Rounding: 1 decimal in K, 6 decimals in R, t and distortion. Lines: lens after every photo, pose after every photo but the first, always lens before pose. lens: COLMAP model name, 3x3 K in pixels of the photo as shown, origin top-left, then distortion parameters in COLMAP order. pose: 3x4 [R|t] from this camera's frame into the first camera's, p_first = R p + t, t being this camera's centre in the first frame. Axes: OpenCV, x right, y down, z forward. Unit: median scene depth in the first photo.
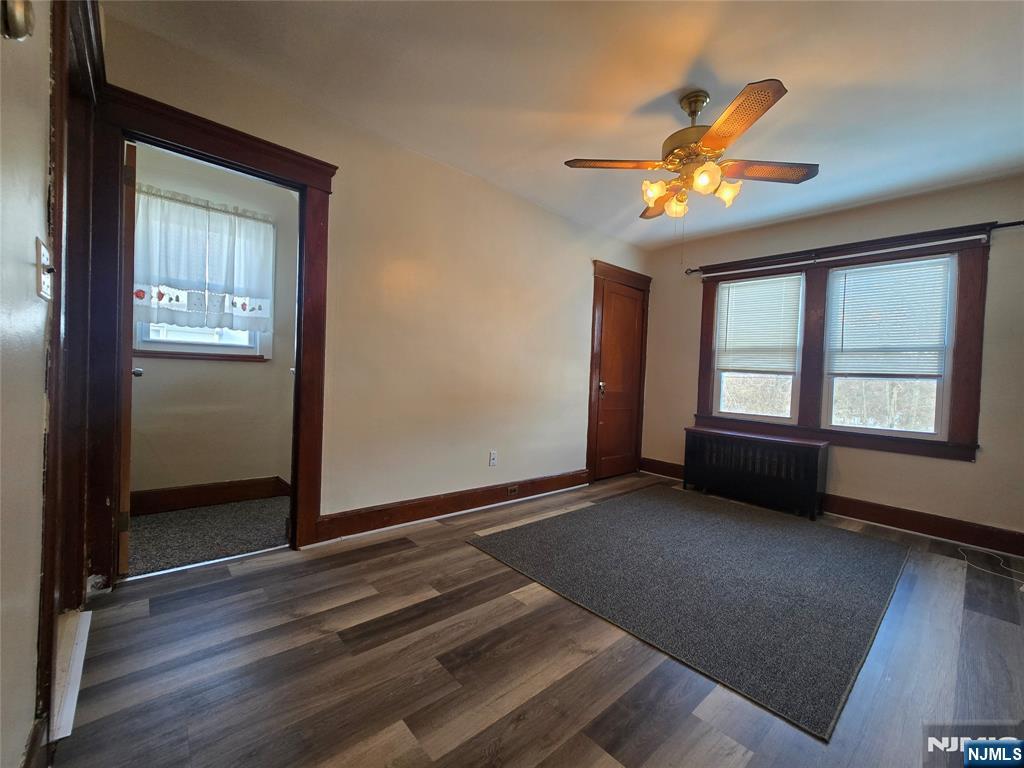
lens RADIAL K [[418.5, 0, 508.3], [0, 418.5, 385.6], [0, 0, 1]] dist [0.001140, -0.000560]
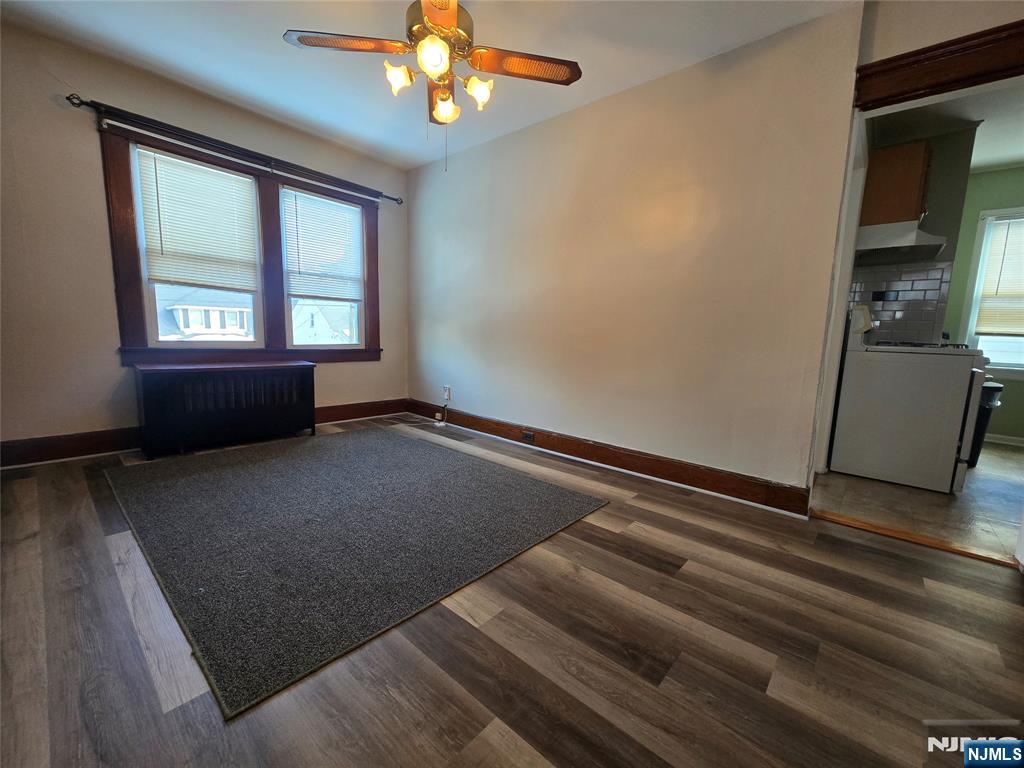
lens RADIAL K [[418.5, 0, 513.8], [0, 418.5, 389.0], [0, 0, 1]] dist [0.001140, -0.000560]
pose [[-0.124606, -0.185687, 0.974676, -0.382688], [-0.020407, 0.982604, 0.184588, -0.001907], [-0.991996, 0.003111, -0.126228, 0.668022]]
